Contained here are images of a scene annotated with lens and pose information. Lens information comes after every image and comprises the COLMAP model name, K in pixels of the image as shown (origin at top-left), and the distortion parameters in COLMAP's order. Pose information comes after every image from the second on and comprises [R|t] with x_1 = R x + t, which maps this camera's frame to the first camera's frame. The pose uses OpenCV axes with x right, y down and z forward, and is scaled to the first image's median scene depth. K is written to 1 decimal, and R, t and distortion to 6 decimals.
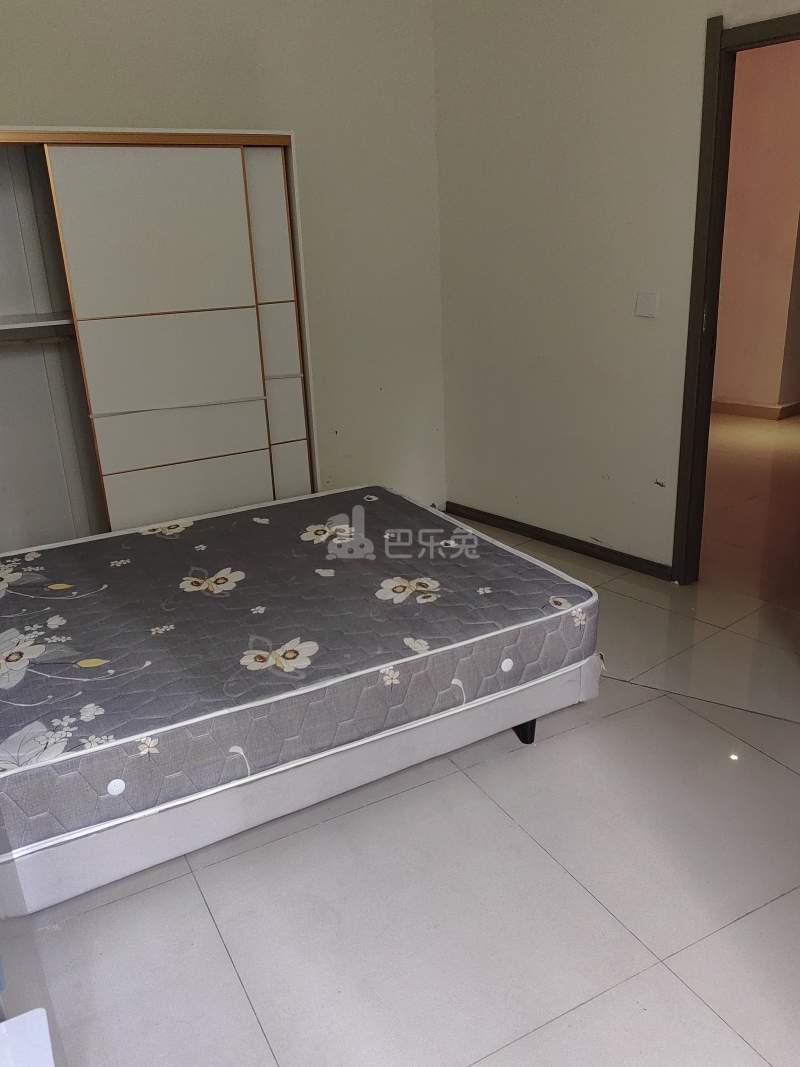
lens RADIAL K [[853.0, 0, 400.0], [0, 853.0, 533.5], [0, 0, 1]] dist [0.048788, -0.058909]
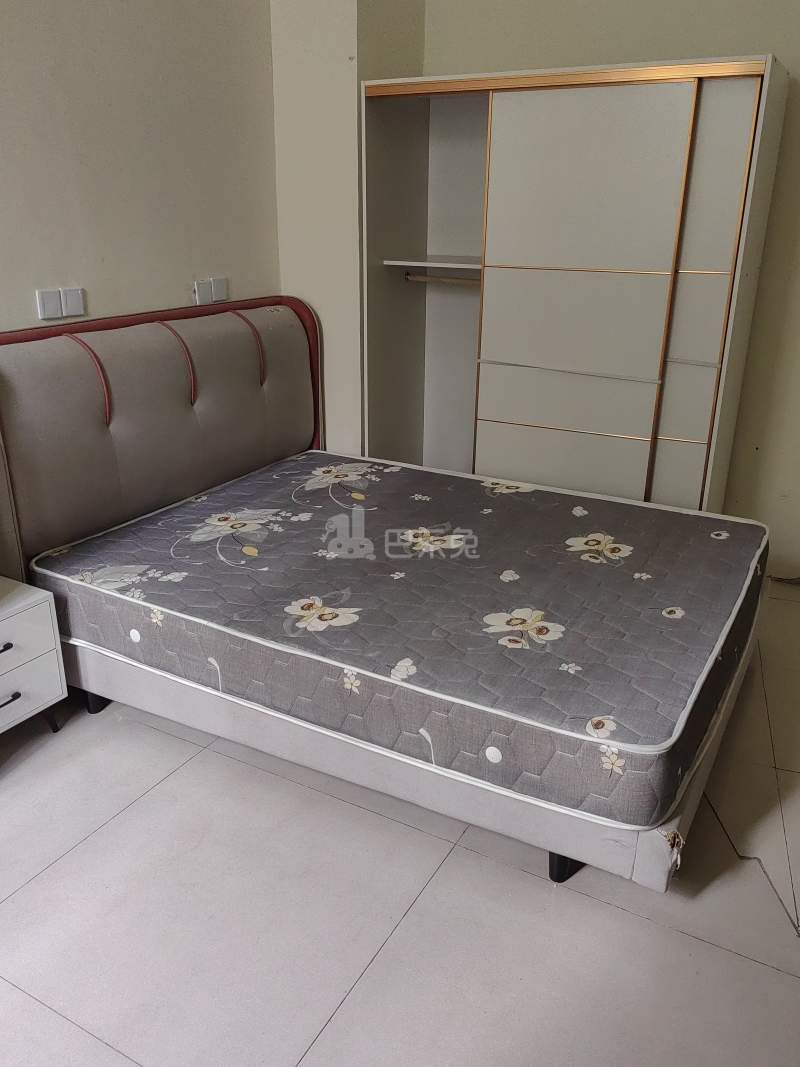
lens RADIAL K [[853.0, 0, 400.0], [0, 853.0, 533.5], [0, 0, 1]] dist [0.048788, -0.058909]
pose [[0.532973, 0.350308, -0.770210, 0.604766], [-0.310953, 0.927666, 0.206748, -0.166809], [0.786923, 0.129308, 0.603350, 0.431195]]
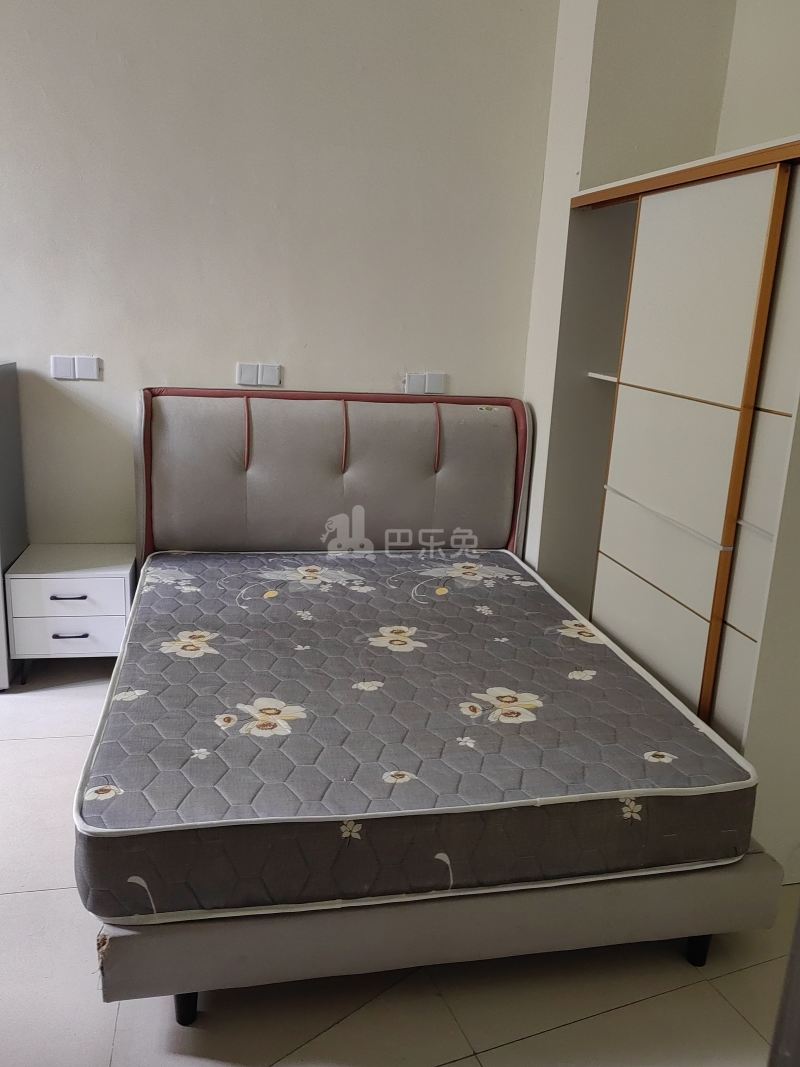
lens RADIAL K [[853.0, 0, 400.0], [0, 853.0, 533.5], [0, 0, 1]] dist [0.048788, -0.058909]
pose [[-0.292850, 0.280058, -0.914224, 0.726040], [-0.350969, 0.857916, 0.375234, -0.472001], [0.889415, 0.430752, -0.152949, 1.271095]]
